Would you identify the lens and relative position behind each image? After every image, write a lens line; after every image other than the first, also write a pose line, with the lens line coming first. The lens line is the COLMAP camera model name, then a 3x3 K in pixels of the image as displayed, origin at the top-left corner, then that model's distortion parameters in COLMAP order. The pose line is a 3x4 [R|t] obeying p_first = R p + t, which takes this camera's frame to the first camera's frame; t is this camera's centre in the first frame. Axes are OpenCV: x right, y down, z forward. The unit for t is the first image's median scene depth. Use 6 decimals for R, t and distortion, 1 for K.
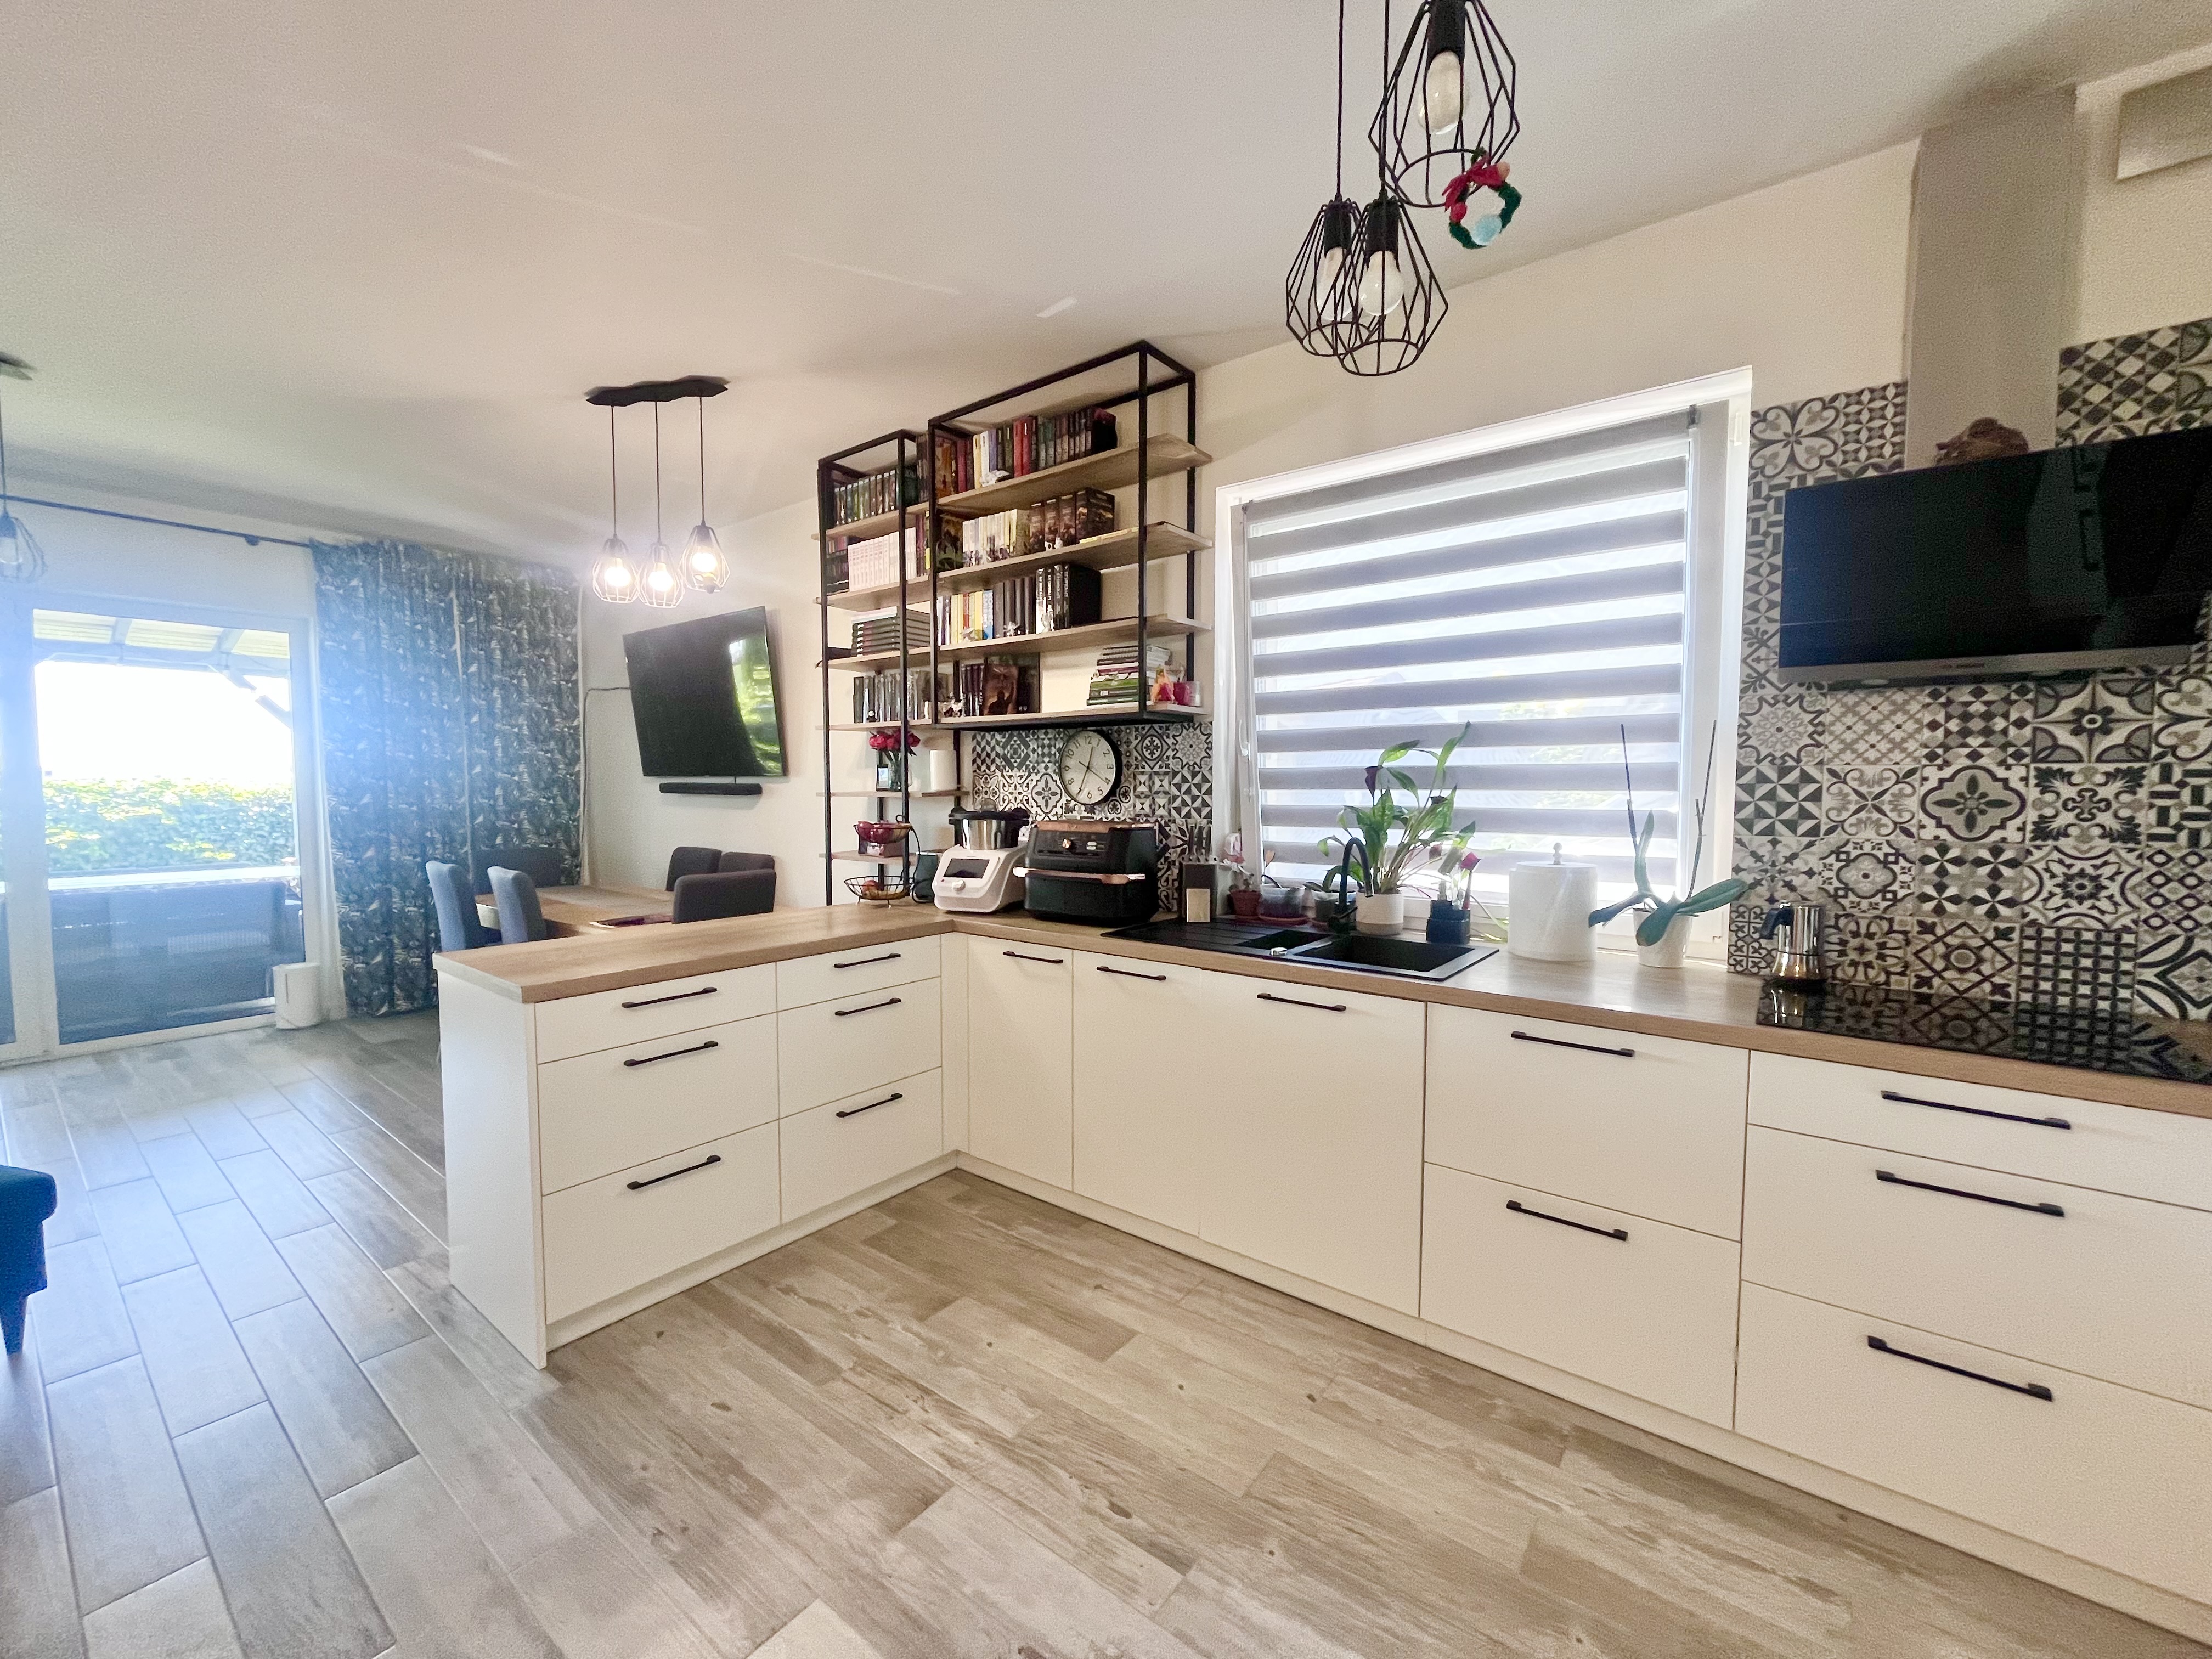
lens RADIAL K [[893.2, 0, 1102.2], [0, 893.2, 834.0], [0, 0, 1]] dist [-0.002954, 0.000149]
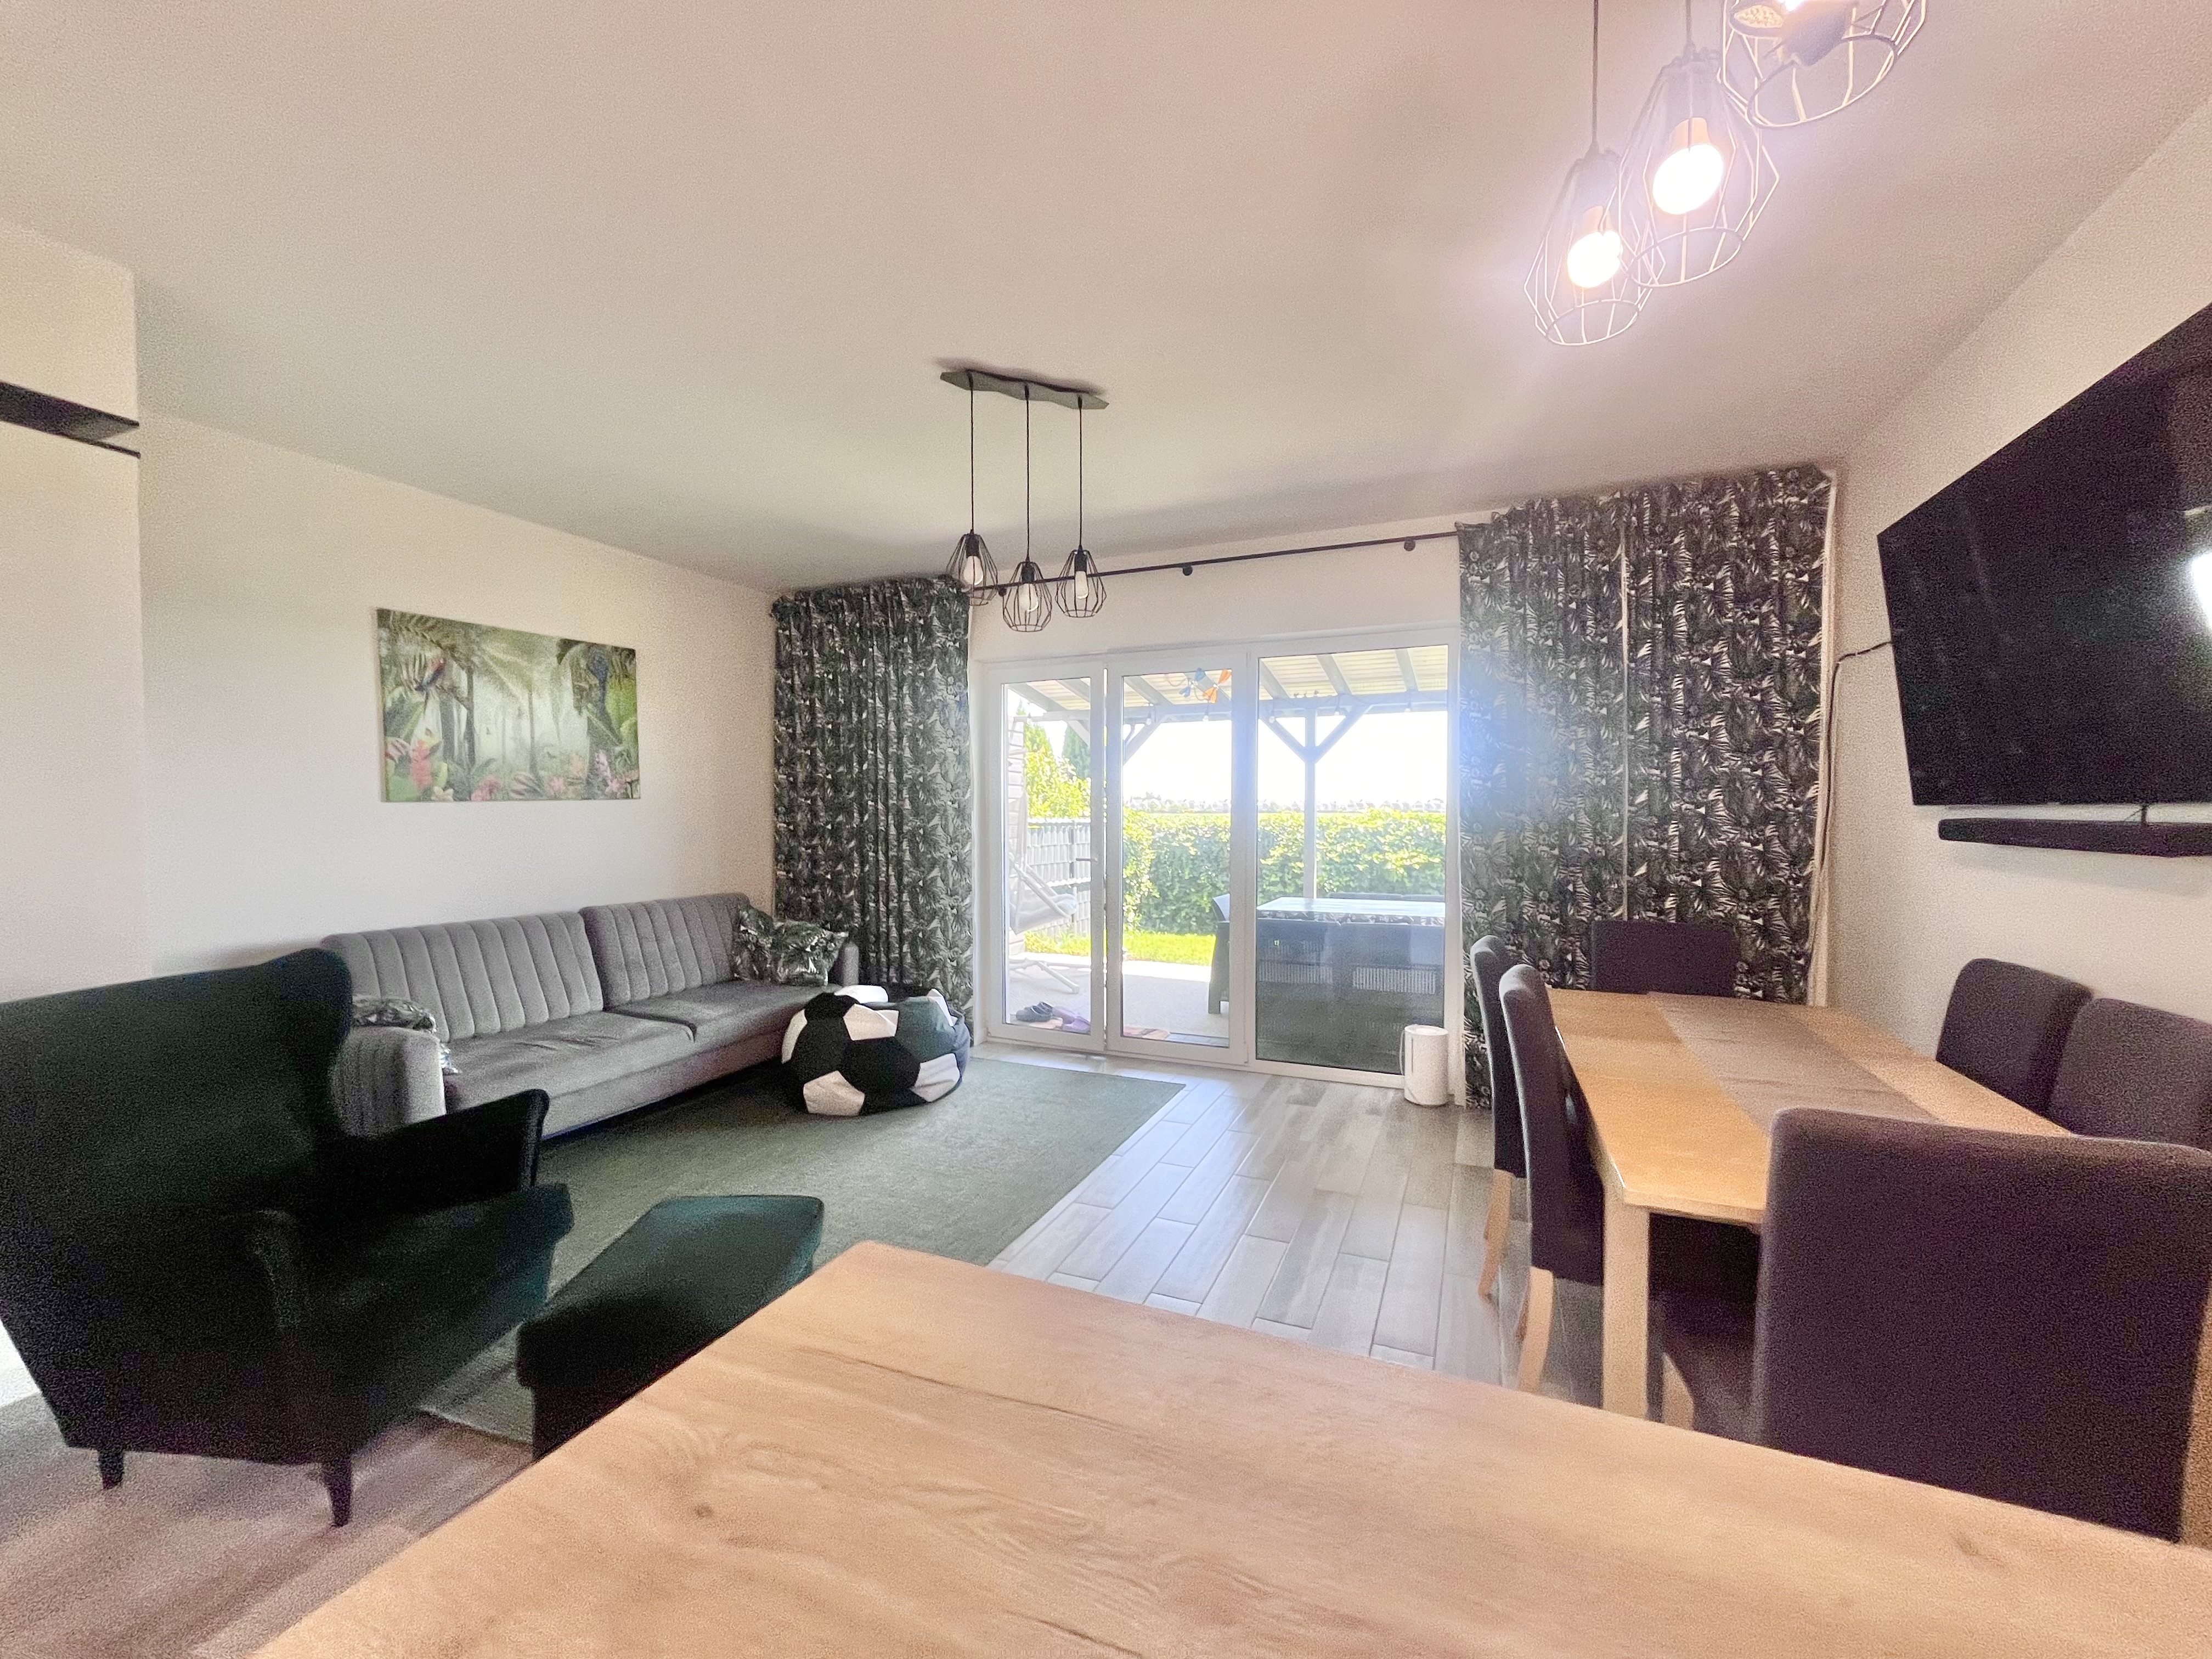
lens RADIAL K [[893.2, 0, 1101.6], [0, 893.2, 833.7], [0, 0, 1]] dist [-0.002954, 0.000149]
pose [[0.251328, 0.020939, -0.967676, -0.241090], [-0.054954, 0.998462, 0.007332, -0.046077], [0.966341, 0.051335, 0.252092, 0.732444]]
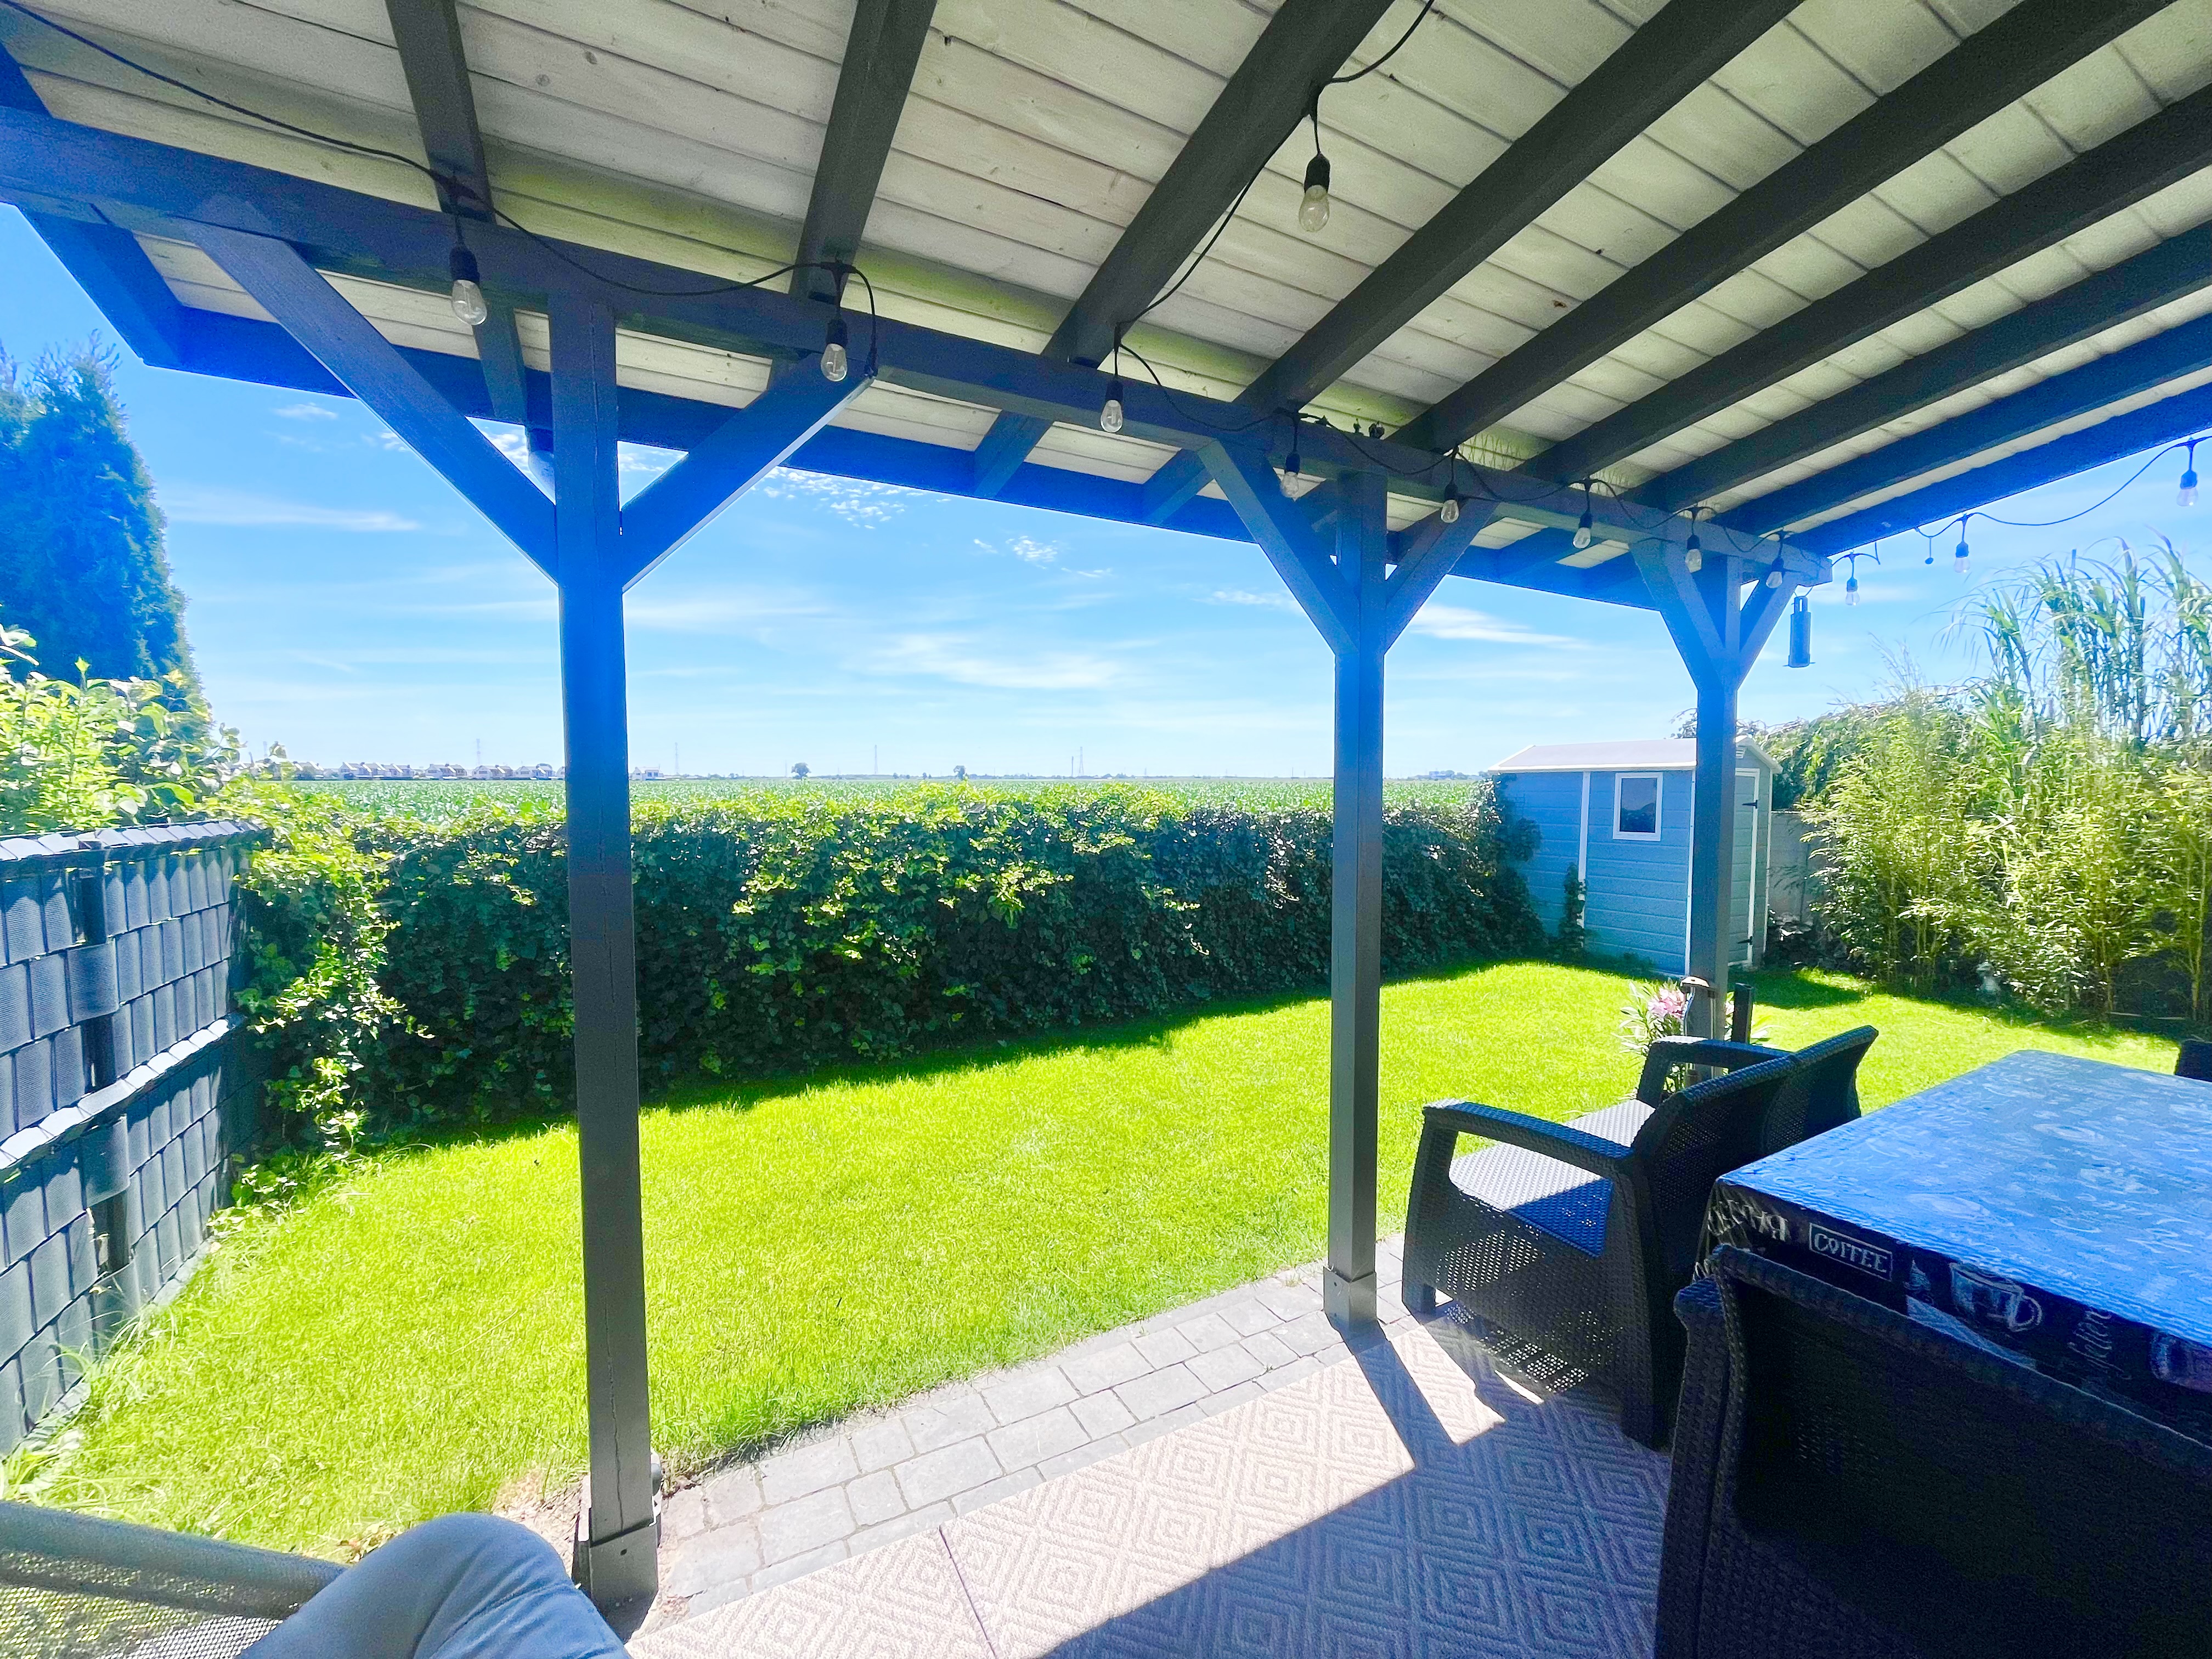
lens RADIAL K [[893.2, 0, 1100.2], [0, 893.2, 838.5], [0, 0, 1]] dist [-0.002954, 0.000149]
pose [[0.917688, 0.020932, -0.396749, -2.355692], [-0.019905, 0.999779, 0.006706, -0.088805], [0.396802, 0.001743, 0.917903, 1.106343]]
